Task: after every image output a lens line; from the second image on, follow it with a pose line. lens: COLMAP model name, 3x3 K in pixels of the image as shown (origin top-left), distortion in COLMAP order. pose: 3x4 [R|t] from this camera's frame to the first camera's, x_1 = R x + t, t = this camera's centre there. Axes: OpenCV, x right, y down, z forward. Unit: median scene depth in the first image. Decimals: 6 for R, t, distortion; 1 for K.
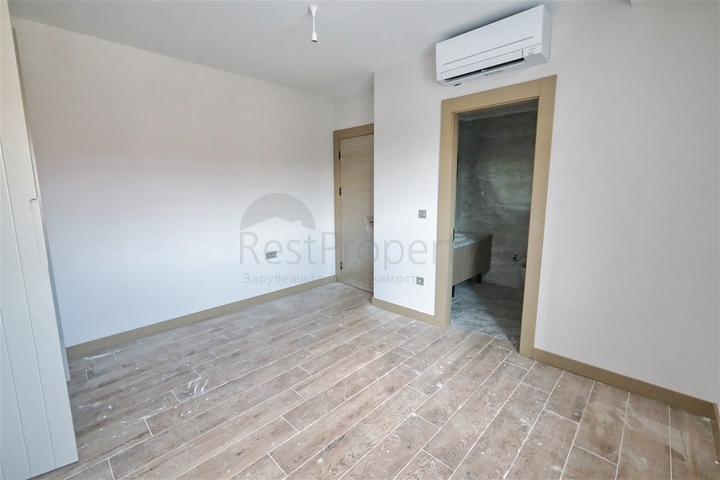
lens RADIAL K [[310.6, 0, 360.0], [0, 310.6, 240.0], [0, 0, 1]] dist [-0.002212, -0.000314]
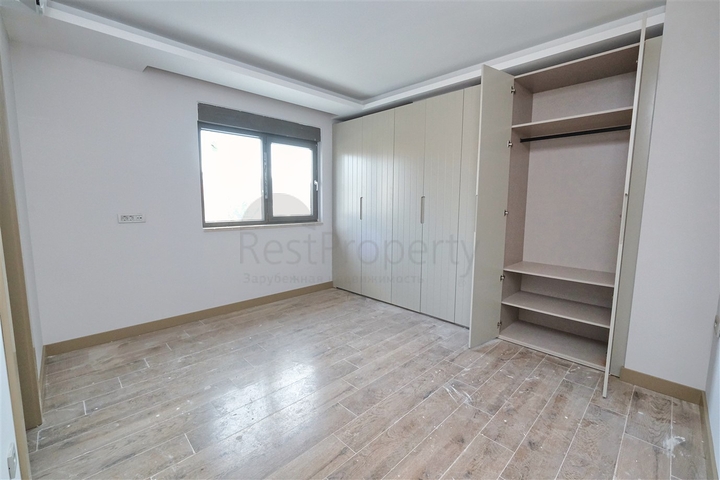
lens RADIAL K [[306.3, 0, 360.0], [0, 306.3, 240.0], [0, 0, 1]] dist [-0.001375, -0.000056]
pose [[-0.999621, -0.001066, 0.027503, -0.220604], [0.006775, 0.958978, 0.283400, -0.220004], [-0.026676, 0.283479, -0.958607, 1.563150]]
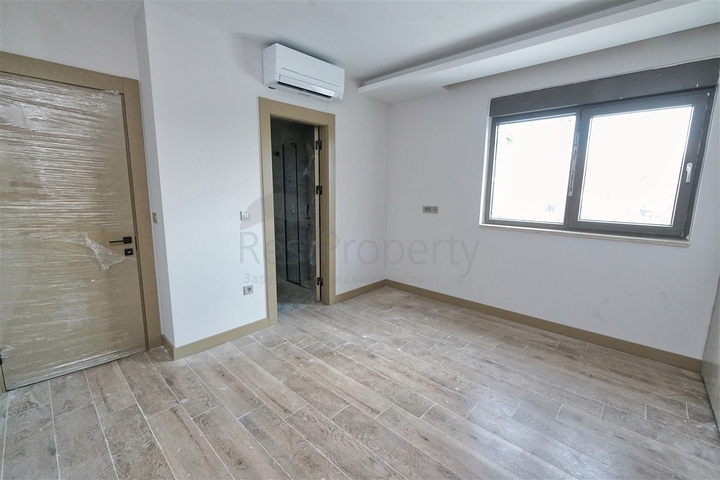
lens RADIAL K [[310.6, 0, 360.0], [0, 310.6, 240.0], [0, 0, 1]] dist [-0.002212, -0.000314]
pose [[-0.020848, -0.155869, 0.987558, -0.863676], [0.151860, 0.975818, 0.157222, -0.127342], [-0.988182, 0.153248, 0.003327, 0.836531]]
